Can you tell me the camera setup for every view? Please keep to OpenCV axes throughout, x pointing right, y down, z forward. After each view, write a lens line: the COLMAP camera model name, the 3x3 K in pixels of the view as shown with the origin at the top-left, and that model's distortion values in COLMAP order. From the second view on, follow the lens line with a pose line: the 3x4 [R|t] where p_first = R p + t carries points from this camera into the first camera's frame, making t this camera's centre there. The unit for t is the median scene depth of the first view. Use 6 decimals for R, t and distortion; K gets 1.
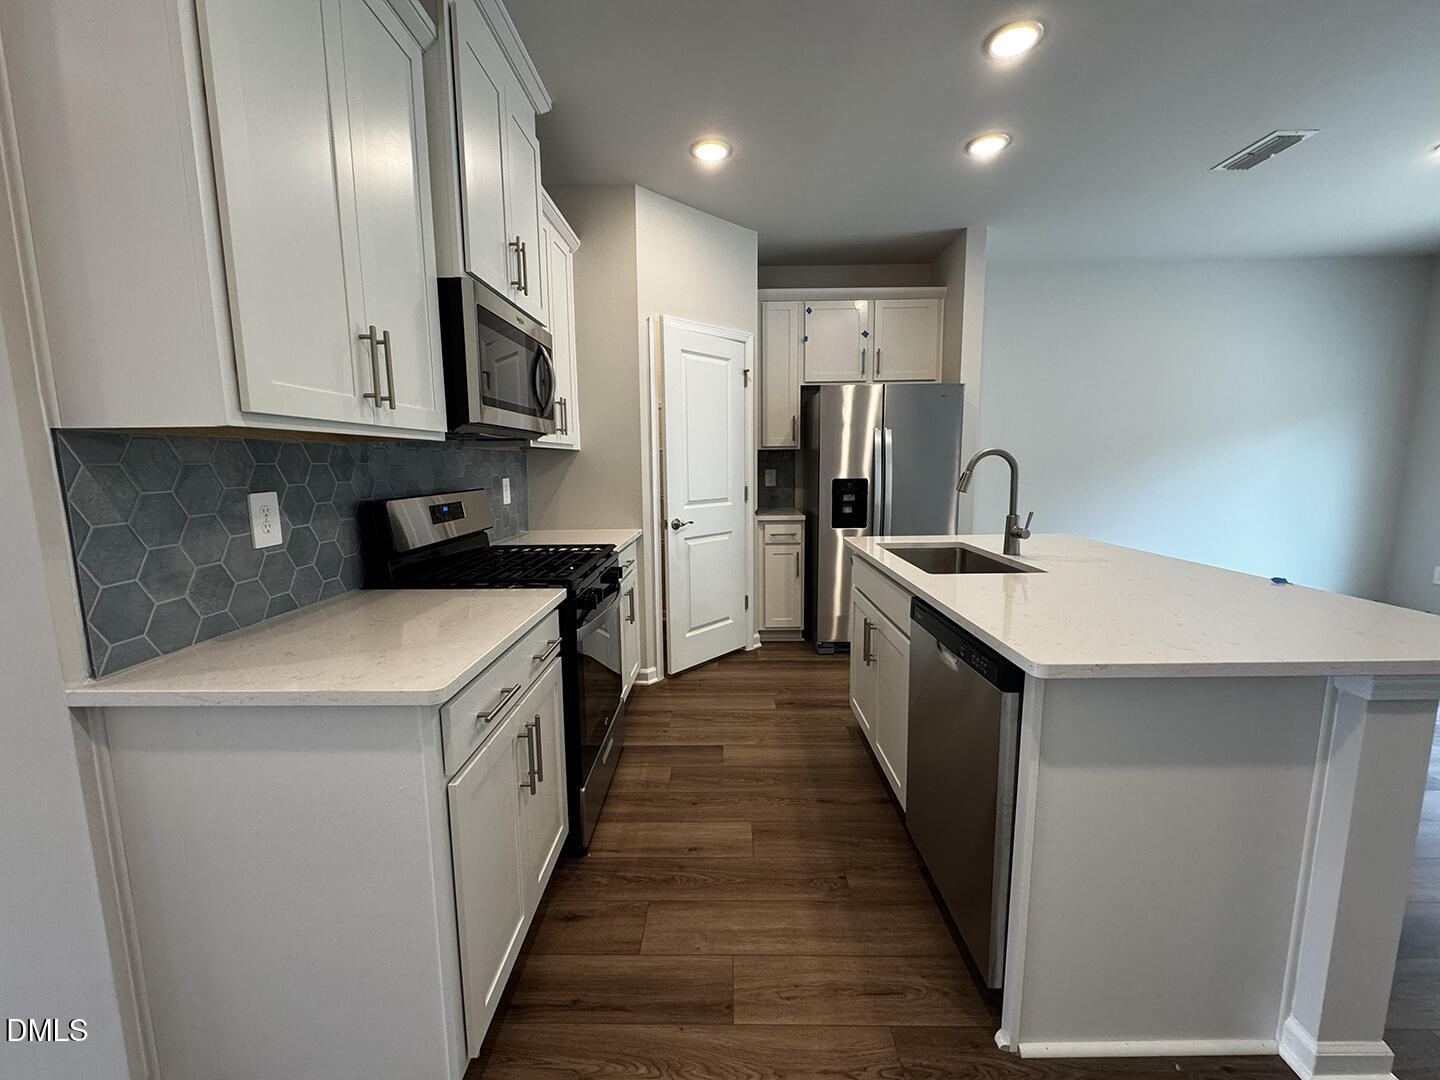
lens RADIAL K [[570.2, 0, 720.0], [0, 570.2, 540.0], [0, 0, 1]] dist [0.001370, 0.000221]
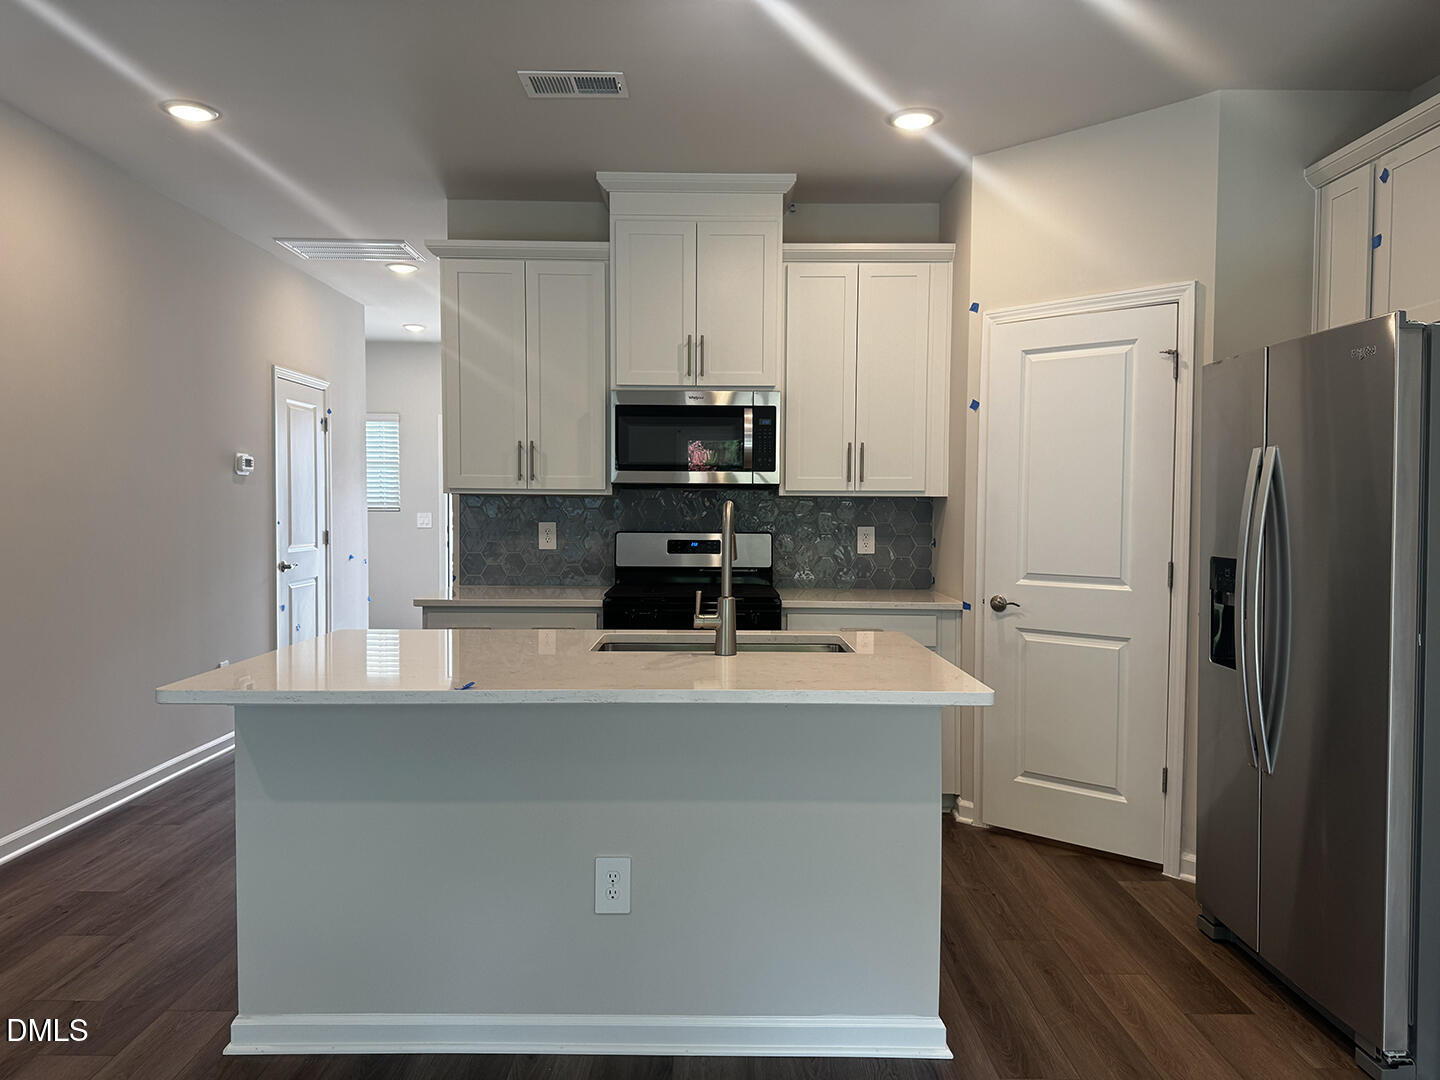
lens RADIAL K [[1034.2, 0, 720.0], [0, 1034.2, 540.0], [0, 0, 1]] dist [-0.003221, -0.000818]
pose [[0.005661, 0.041160, -0.999137, 2.737242], [-0.145302, 0.988582, 0.039902, -0.245654], [0.989371, 0.144951, 0.011577, 1.522370]]
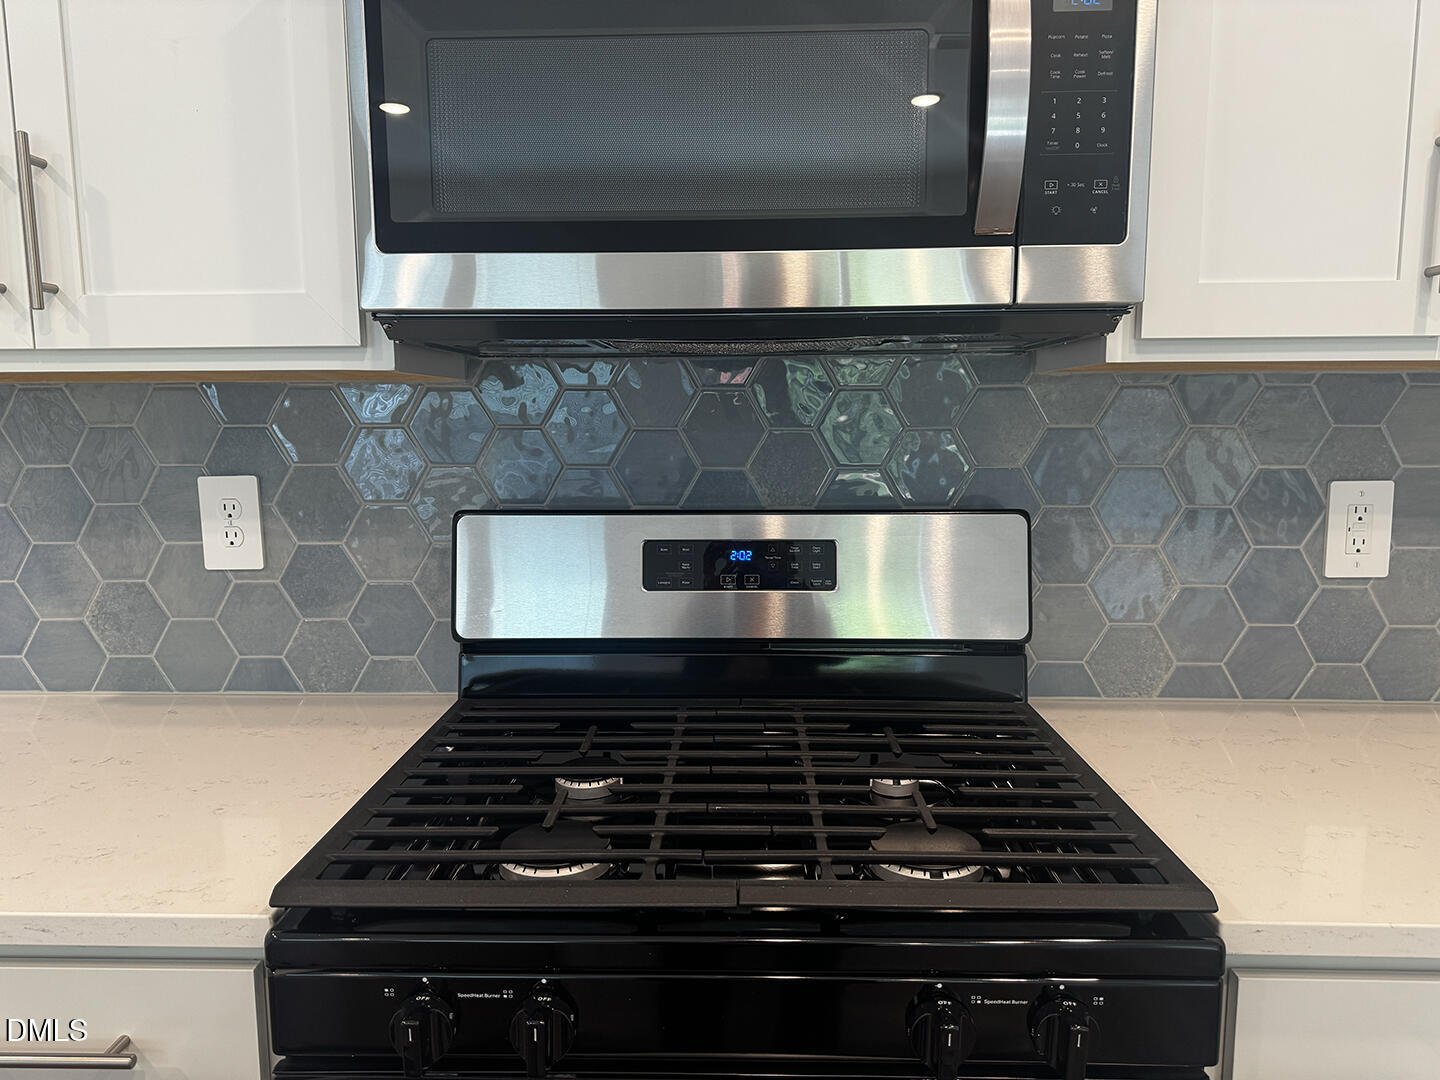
lens RADIAL K [[1034.2, 0, 720.0], [0, 1034.2, 540.0], [0, 0, 1]] dist [-0.003221, -0.000818]
pose [[-0.037028, 0.124430, -0.991537, 0.208648], [-0.132178, 0.982890, 0.128281, -0.212183], [0.990534, 0.135809, -0.019948, 1.477253]]
